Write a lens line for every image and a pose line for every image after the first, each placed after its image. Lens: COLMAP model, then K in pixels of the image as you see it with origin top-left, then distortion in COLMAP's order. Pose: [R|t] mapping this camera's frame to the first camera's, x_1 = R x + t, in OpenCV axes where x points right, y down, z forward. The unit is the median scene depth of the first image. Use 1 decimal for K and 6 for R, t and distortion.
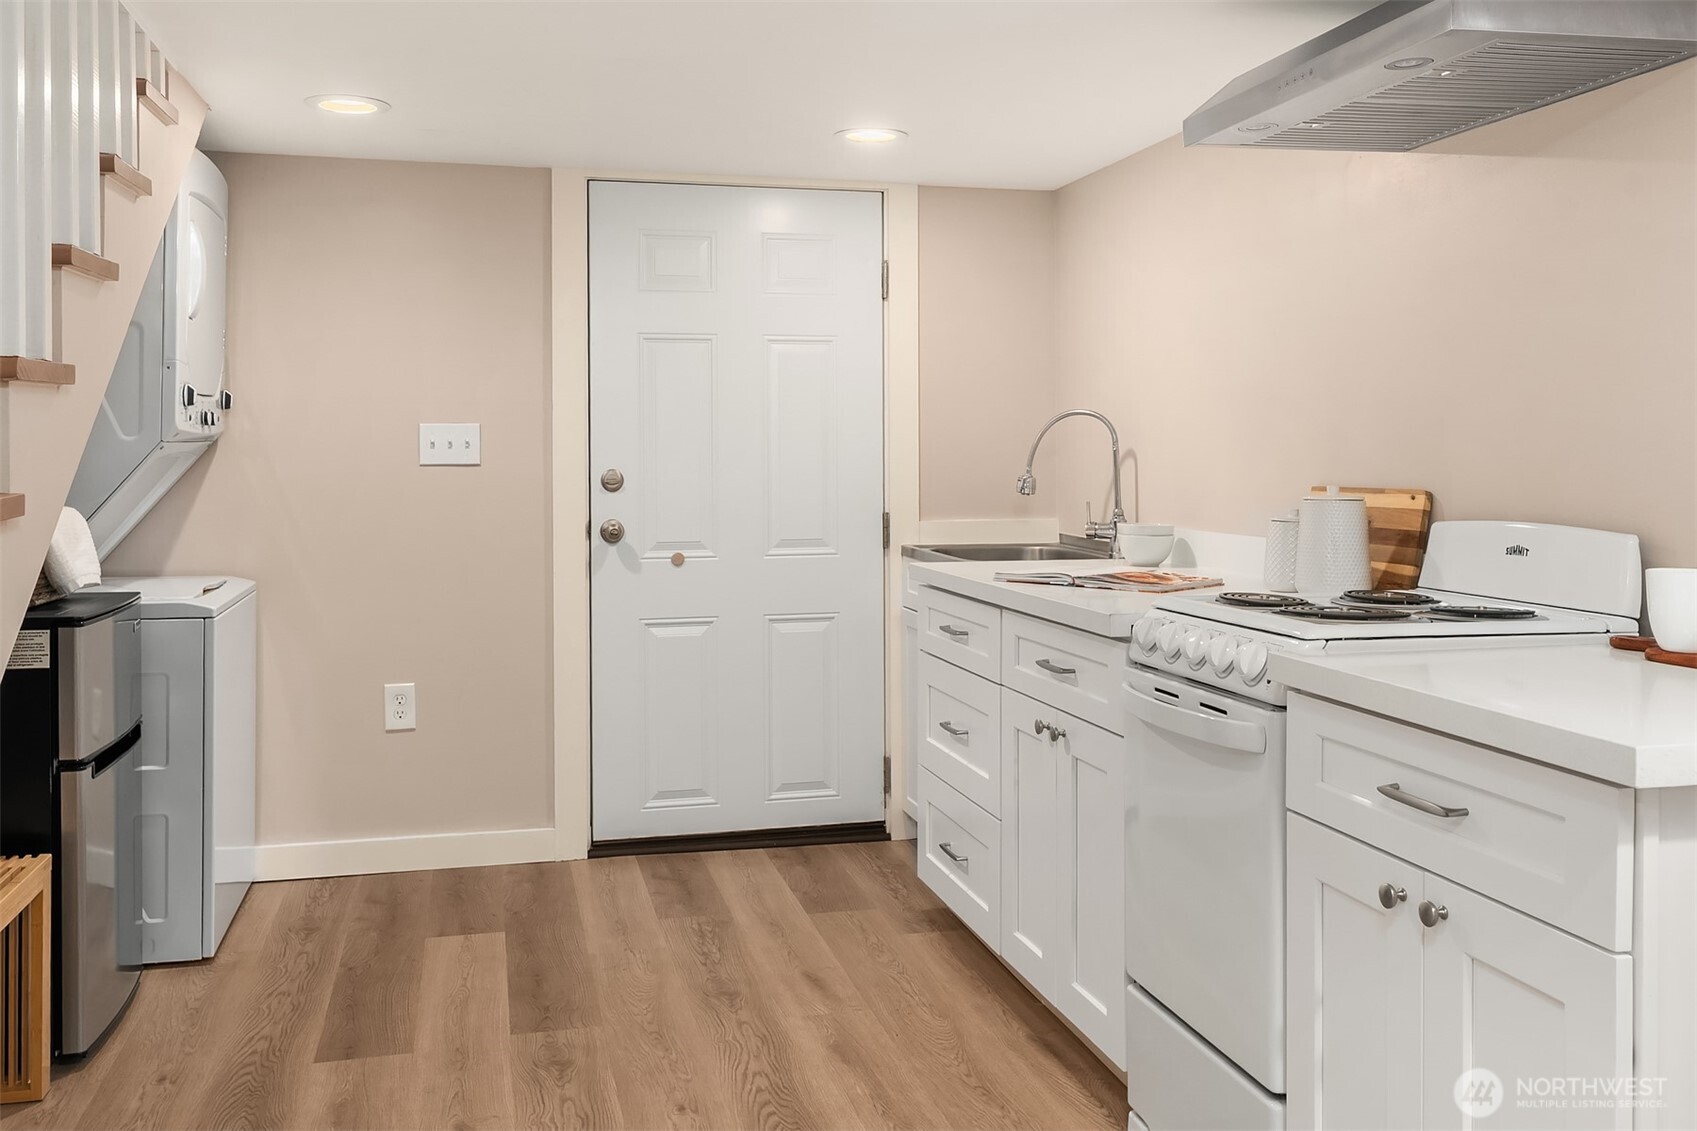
lens RADIAL K [[1476.2, 0, 851.1], [0, 1476.2, 455.9], [0, 0, 1]] dist [-0.011964, -0.003533]
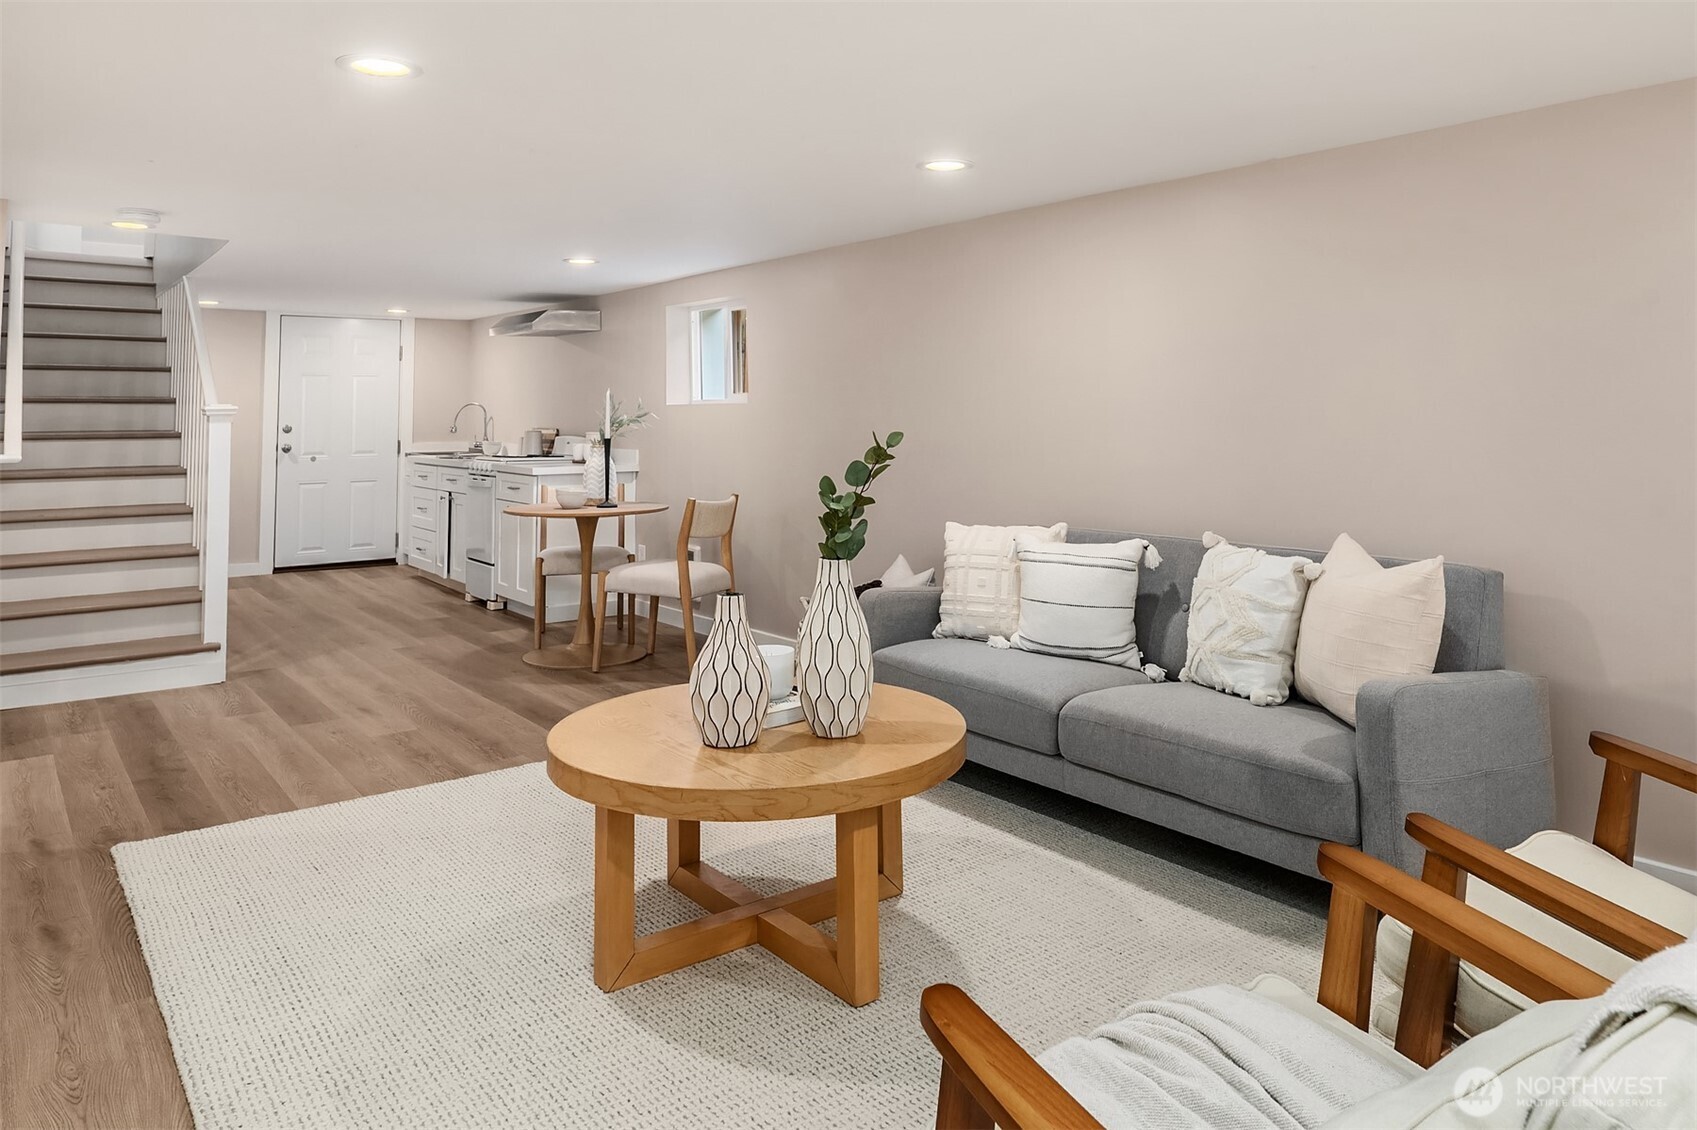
lens RADIAL K [[1132.9, 0, 874.4], [0, 1132.9, 337.5], [0, 0, 1]] dist [-0.007156, 0.001259]
pose [[0.910912, 0.025403, 0.411817, -0.049977], [0.001998, 0.997820, -0.065969, -0.012917], [-0.412595, 0.060914, 0.908875, -1.508426]]
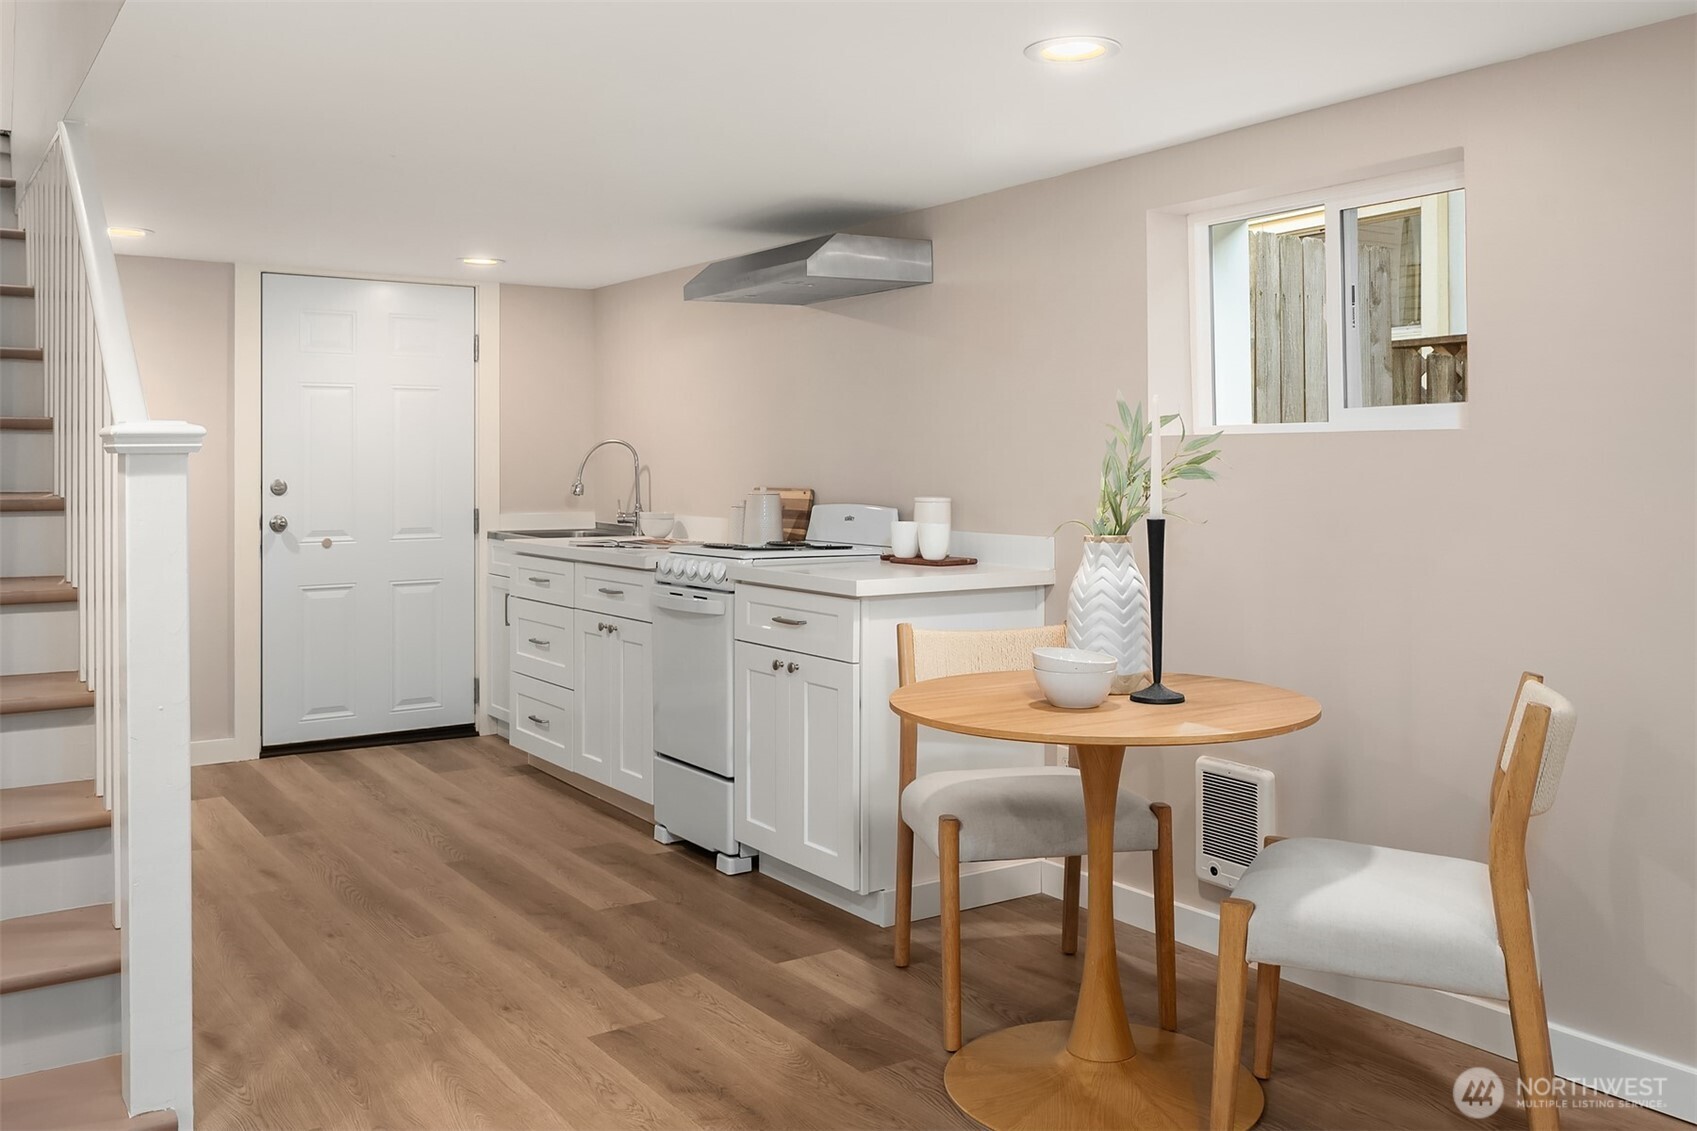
lens RADIAL K [[1436.4, 0, 868.5], [0, 1436.4, 454.4], [0, 0, 1]] dist [0.003256, 0.004641]
pose [[0.935322, 0.002436, 0.353789, -0.142399], [0.000126, 0.999974, -0.007219, -0.005552], [-0.353797, 0.006797, 0.935297, -0.558893]]
